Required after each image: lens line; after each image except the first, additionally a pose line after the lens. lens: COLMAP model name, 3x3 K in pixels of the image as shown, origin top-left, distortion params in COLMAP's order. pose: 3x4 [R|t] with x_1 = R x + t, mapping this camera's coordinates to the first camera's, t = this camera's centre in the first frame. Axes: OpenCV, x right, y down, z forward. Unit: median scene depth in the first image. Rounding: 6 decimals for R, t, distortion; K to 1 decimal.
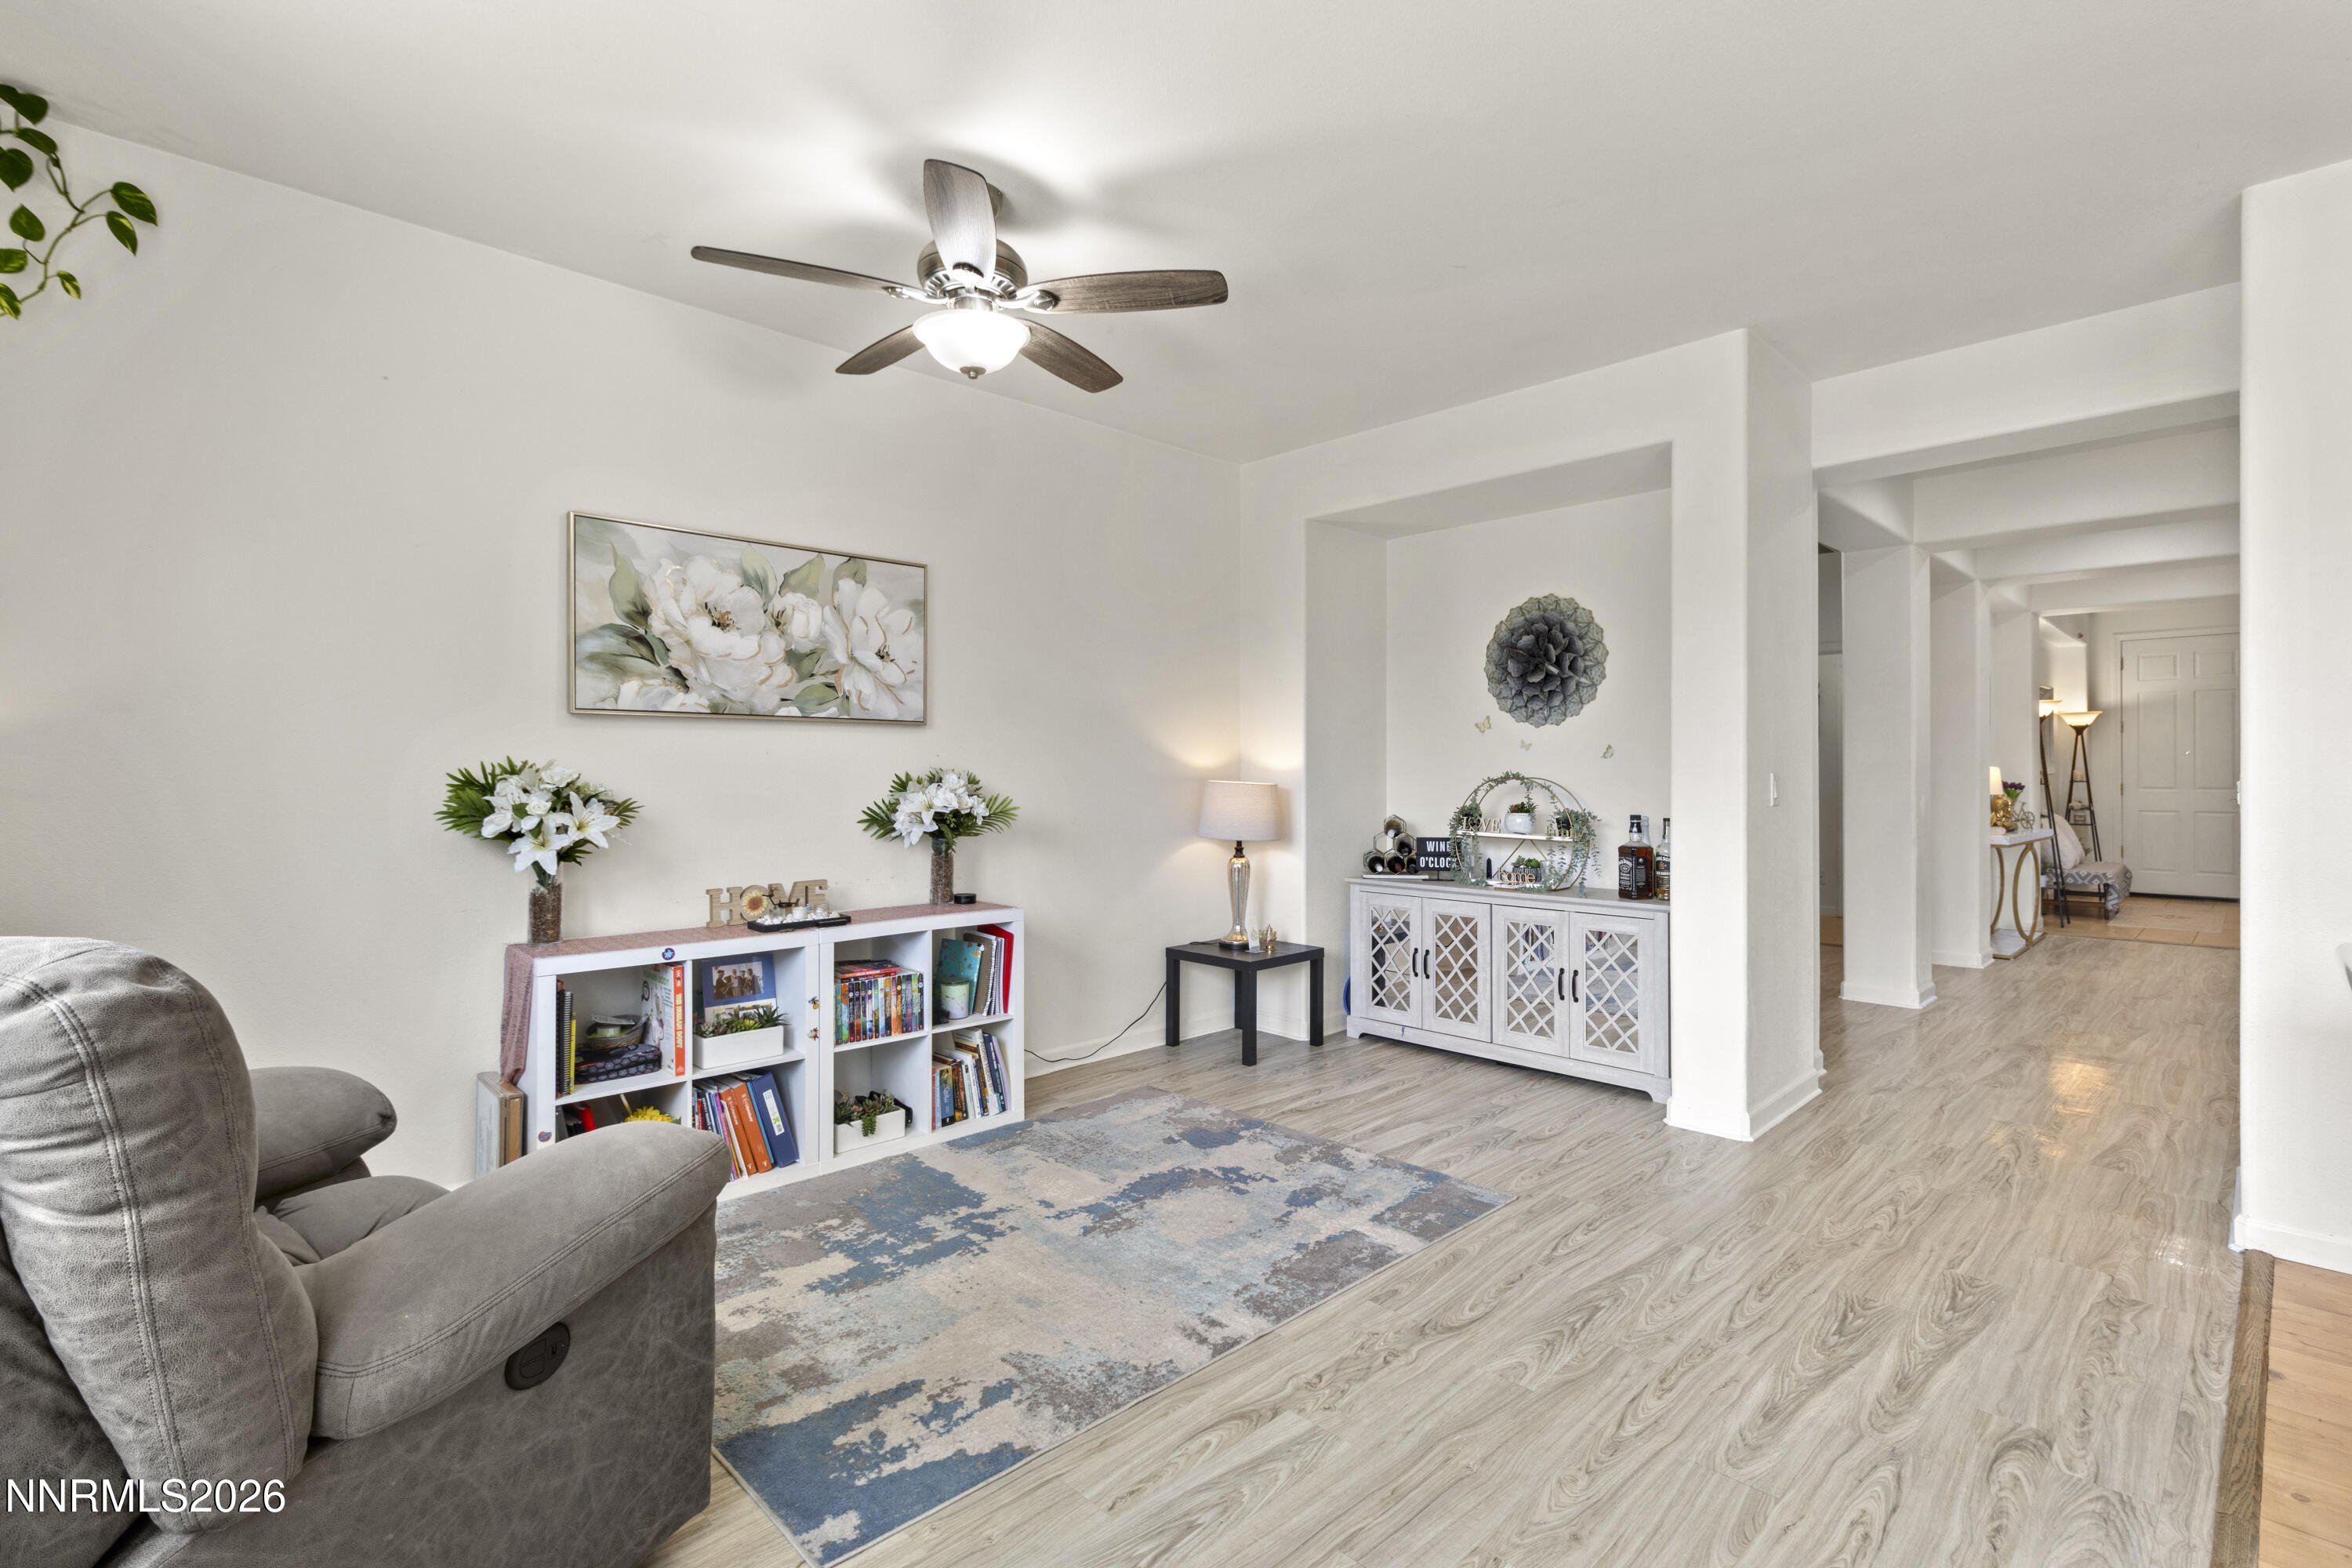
lens RADIAL K [[1079.5, 0, 1176.0], [0, 1079.5, 784.0], [0, 0, 1]] dist [-0.001716, 0.000036]
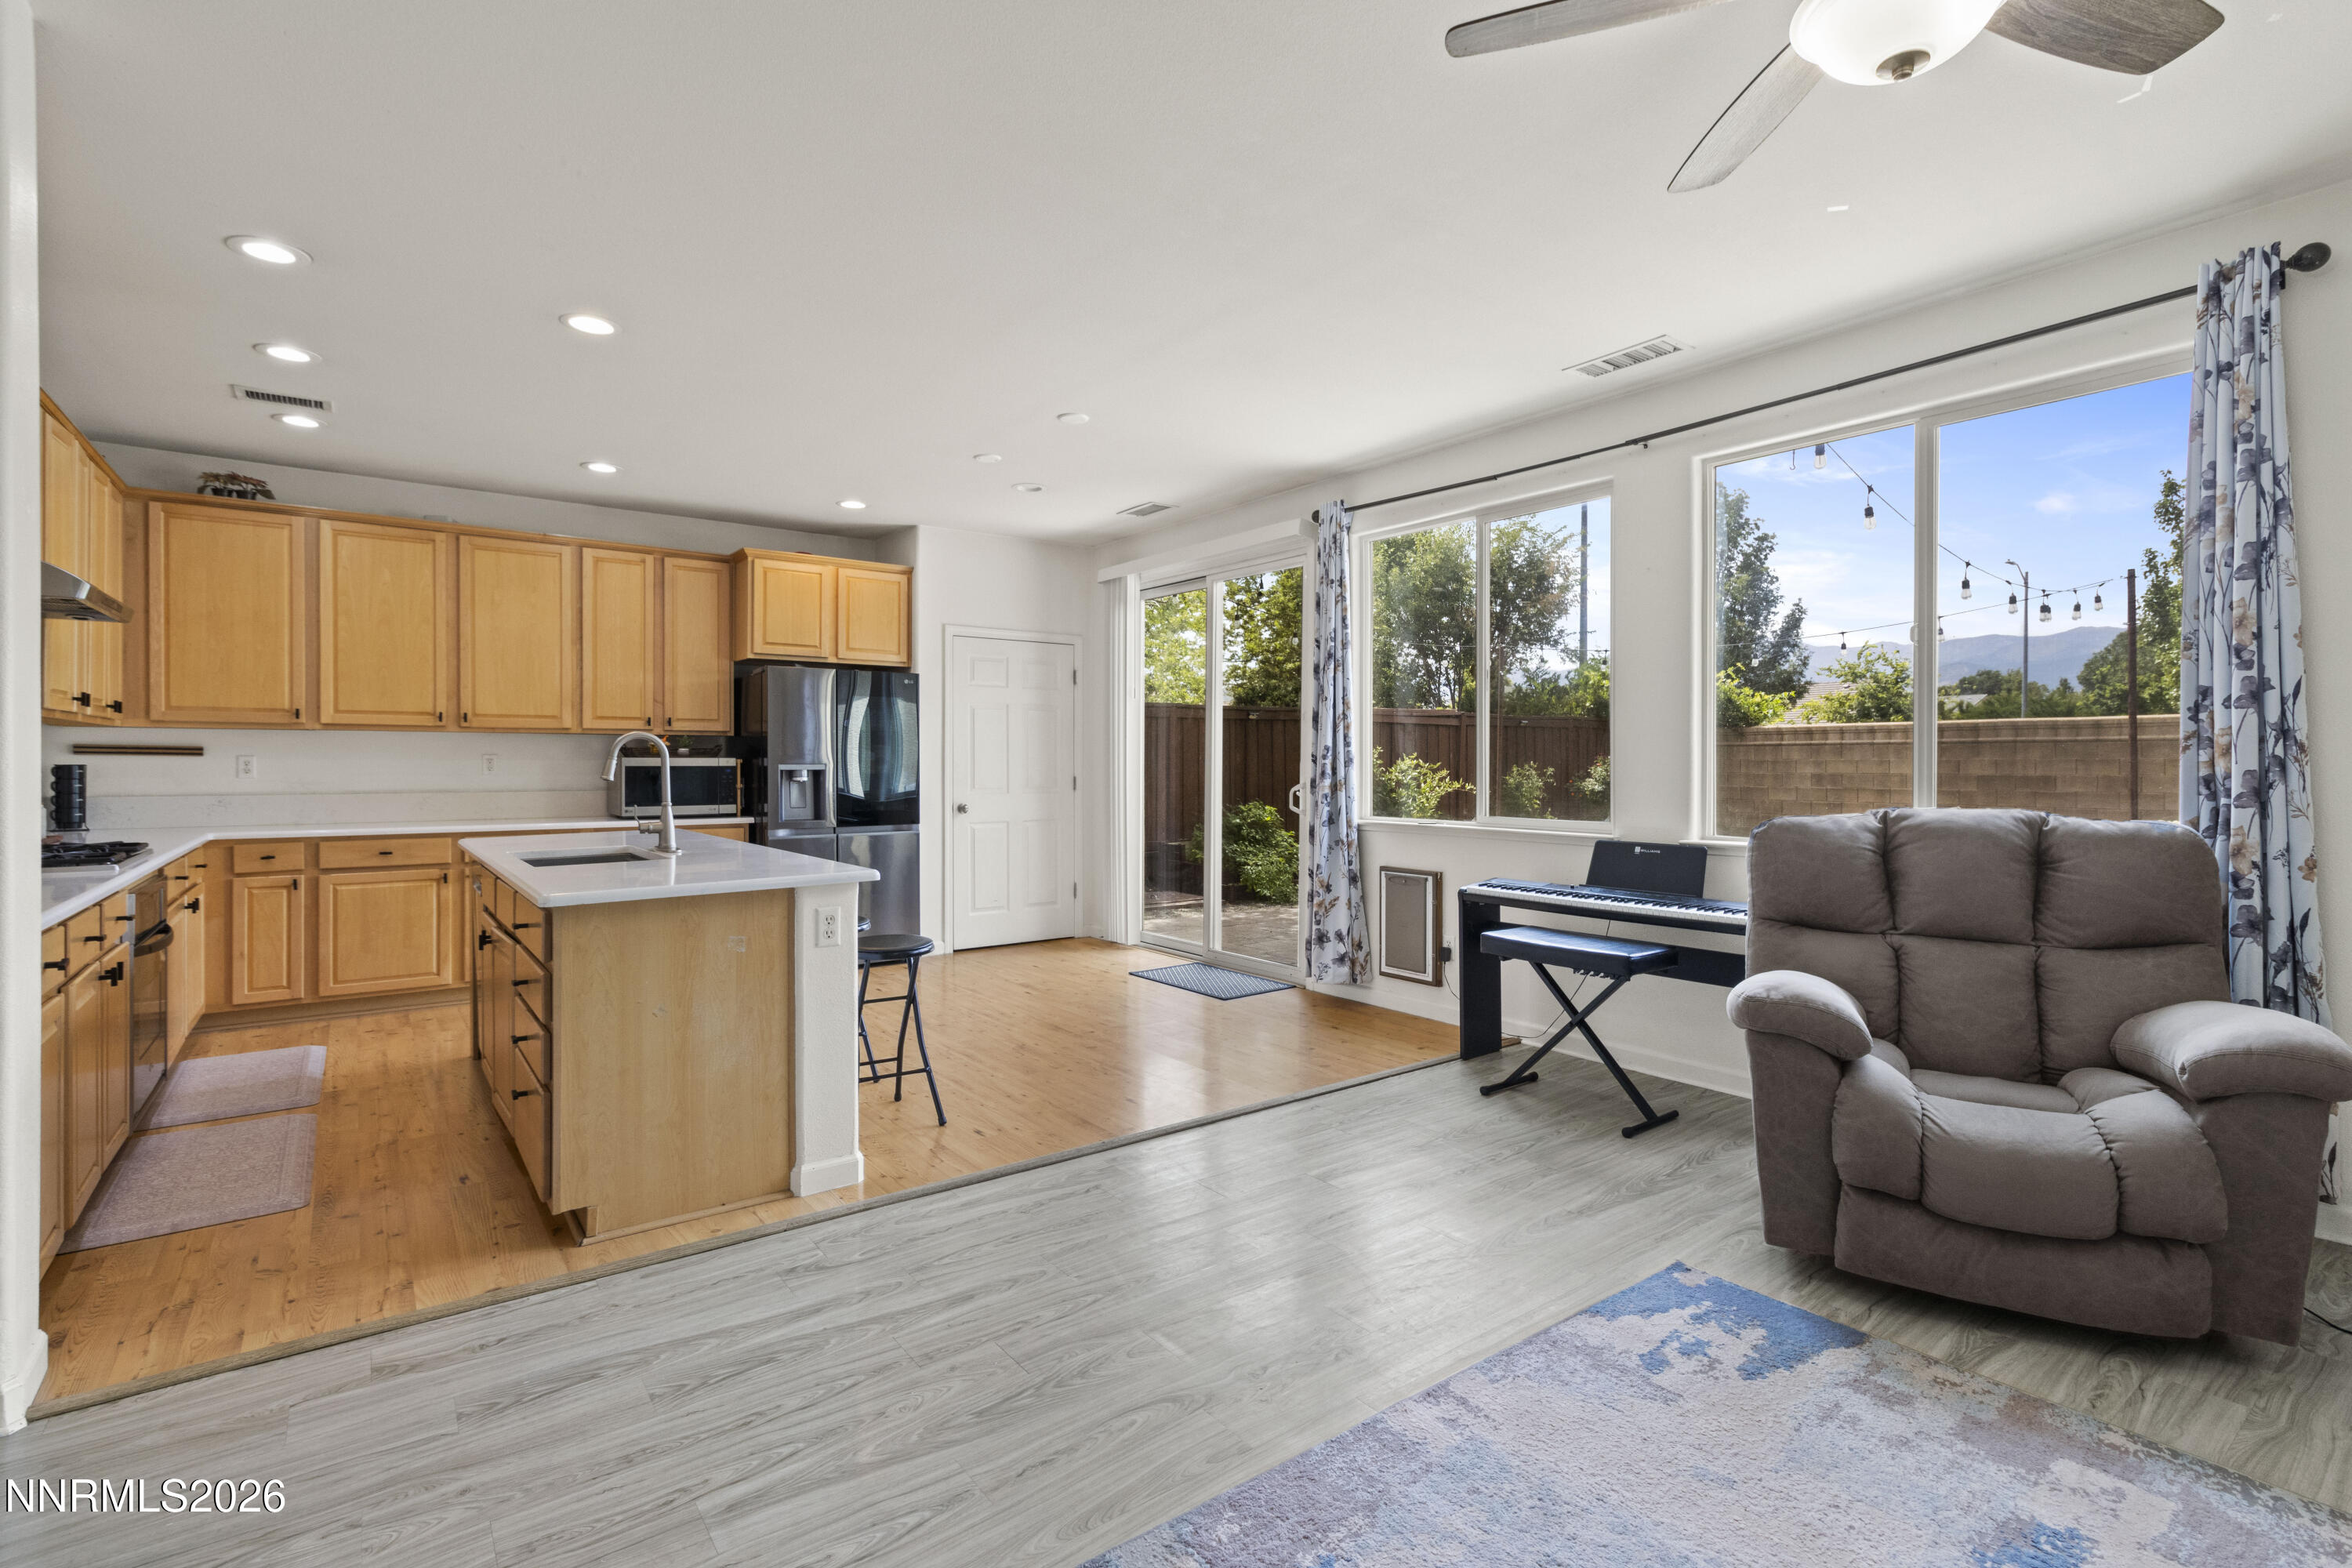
lens RADIAL K [[1086.4, 0, 1182.0], [0, 1086.4, 760.5], [0, 0, 1]] dist [-0.000780, 0.000259]
pose [[-0.992595, 0.001764, 0.121457, 0.103575], [0.003005, 0.999945, 0.010036, -0.015919], [-0.121432, 0.010327, -0.992546, 1.373373]]
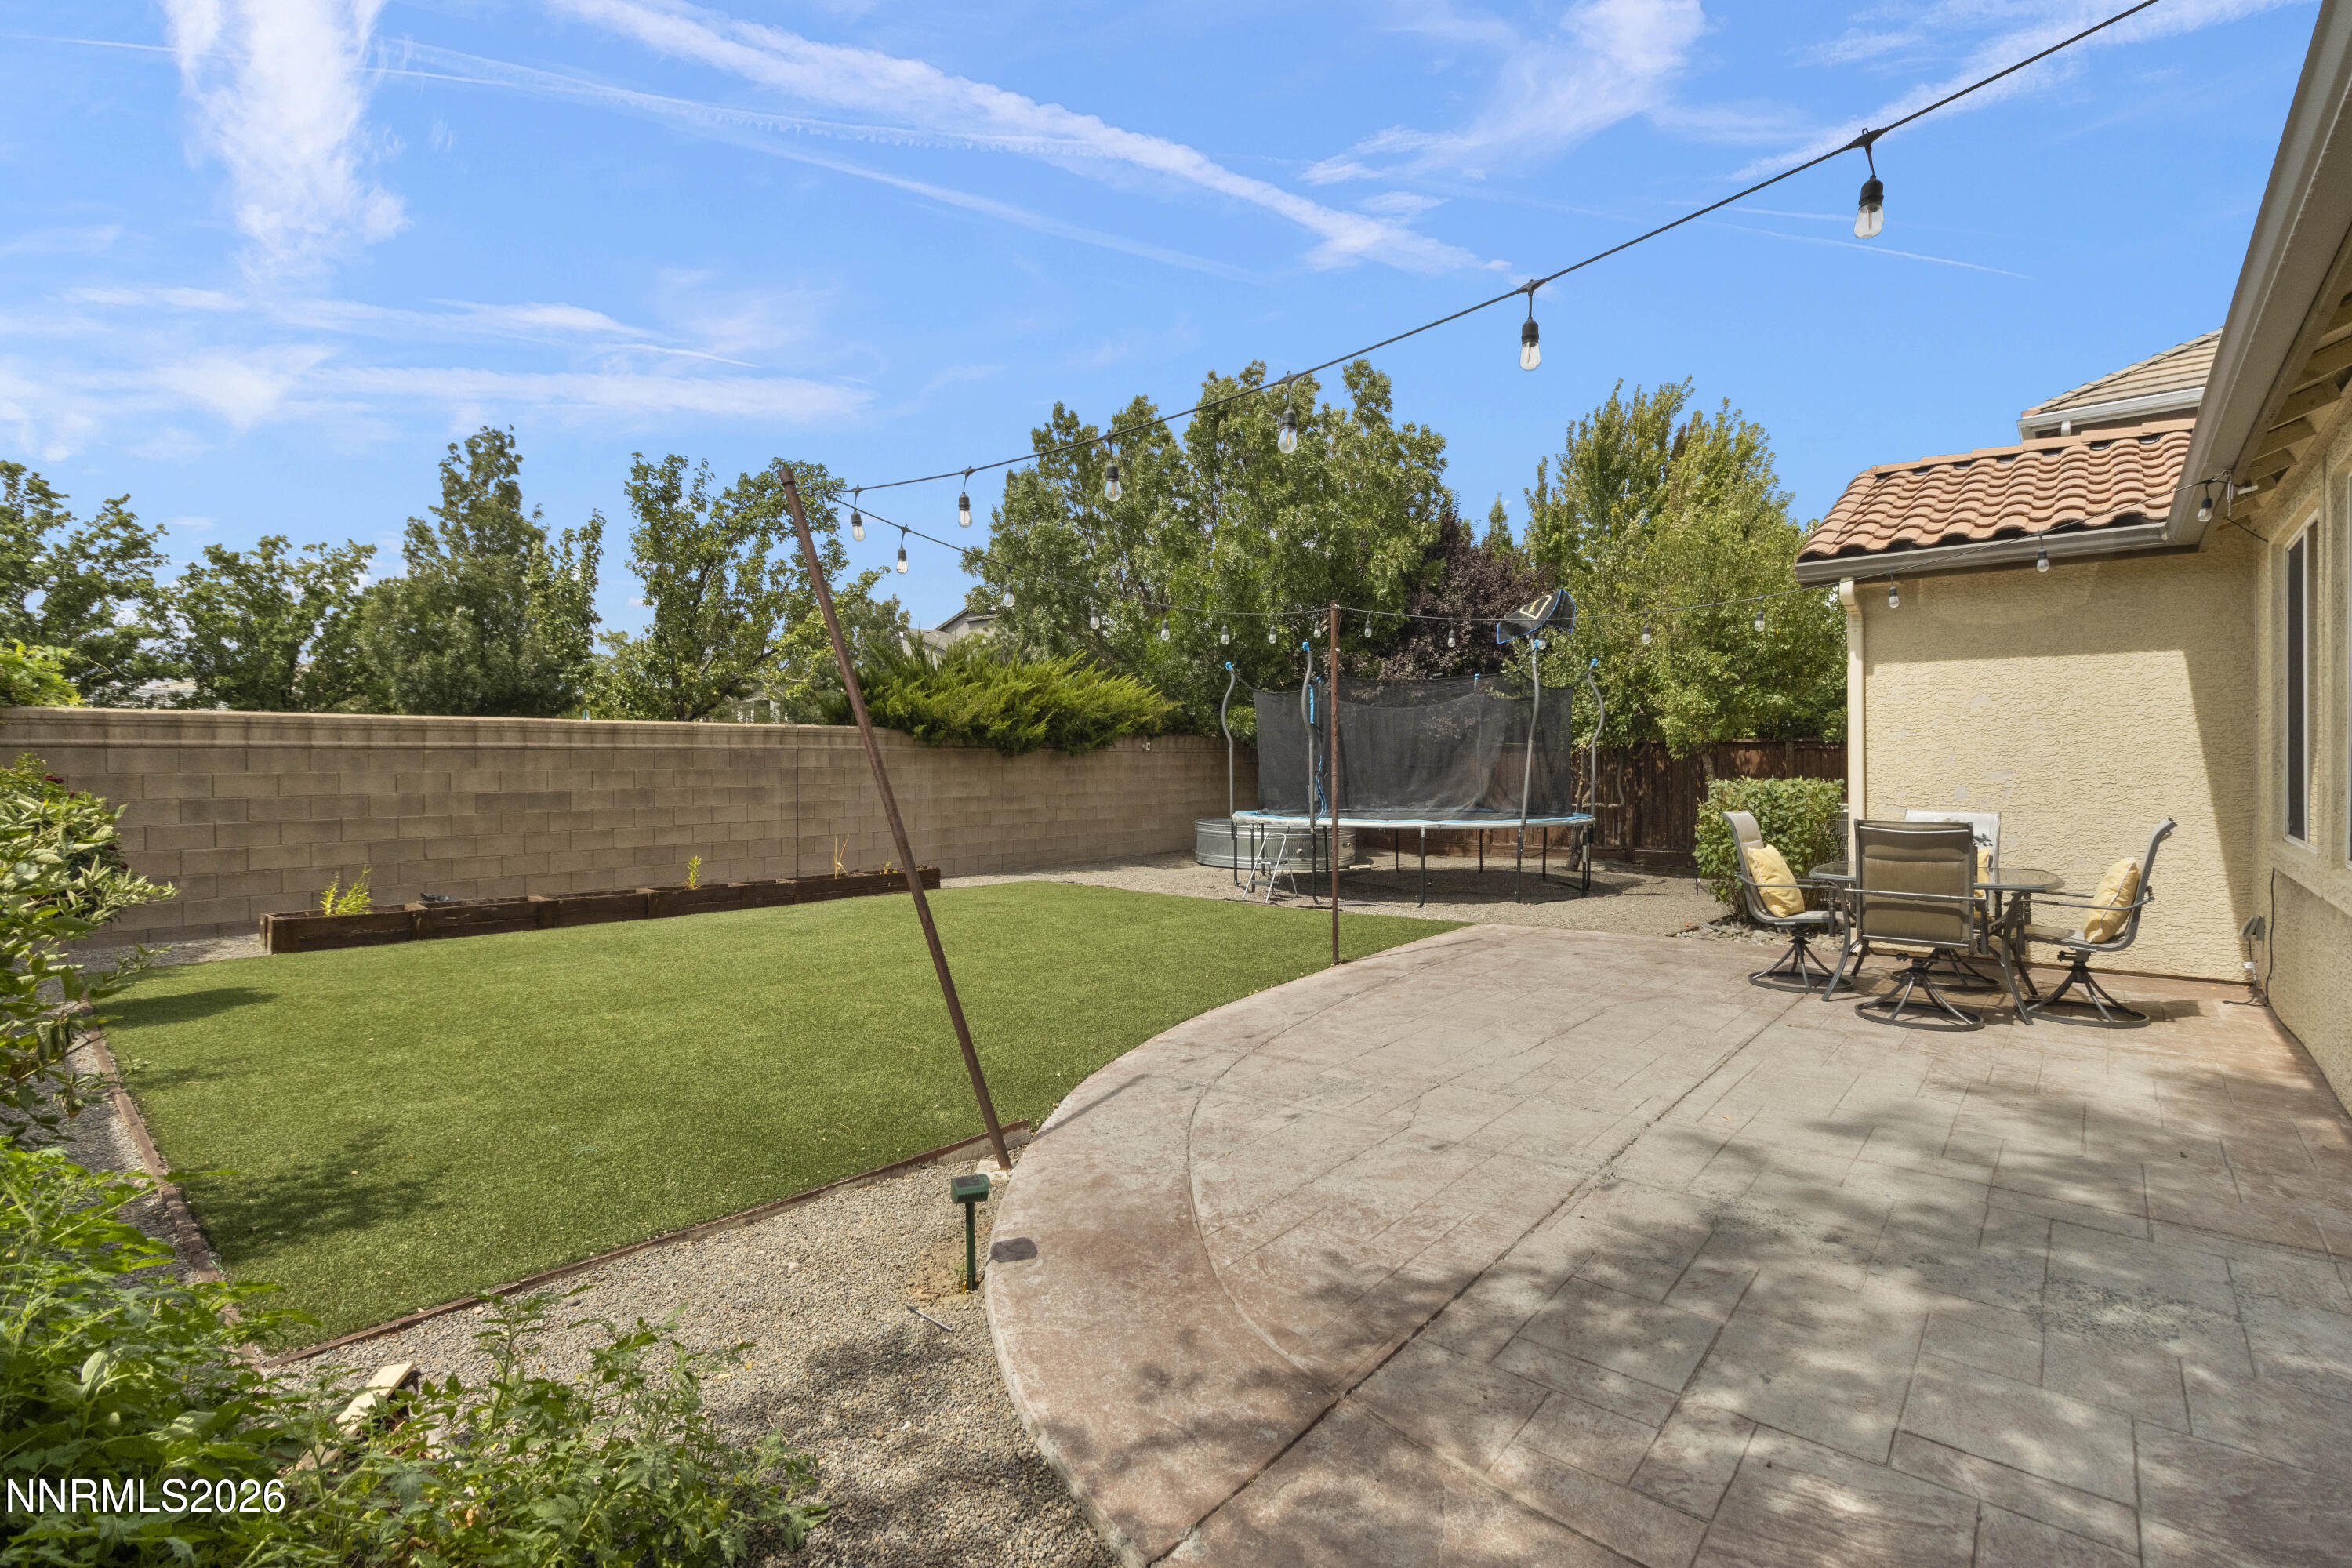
lens RADIAL K [[1086.4, 0, 1182.0], [0, 1086.4, 760.5], [0, 0, 1]] dist [-0.000780, 0.000259]
pose [[0.094819, 0.001032, -0.995494, 0.775633], [-0.008731, 0.999962, 0.000205, -0.017447], [0.995456, 0.008672, 0.094824, -1.595101]]
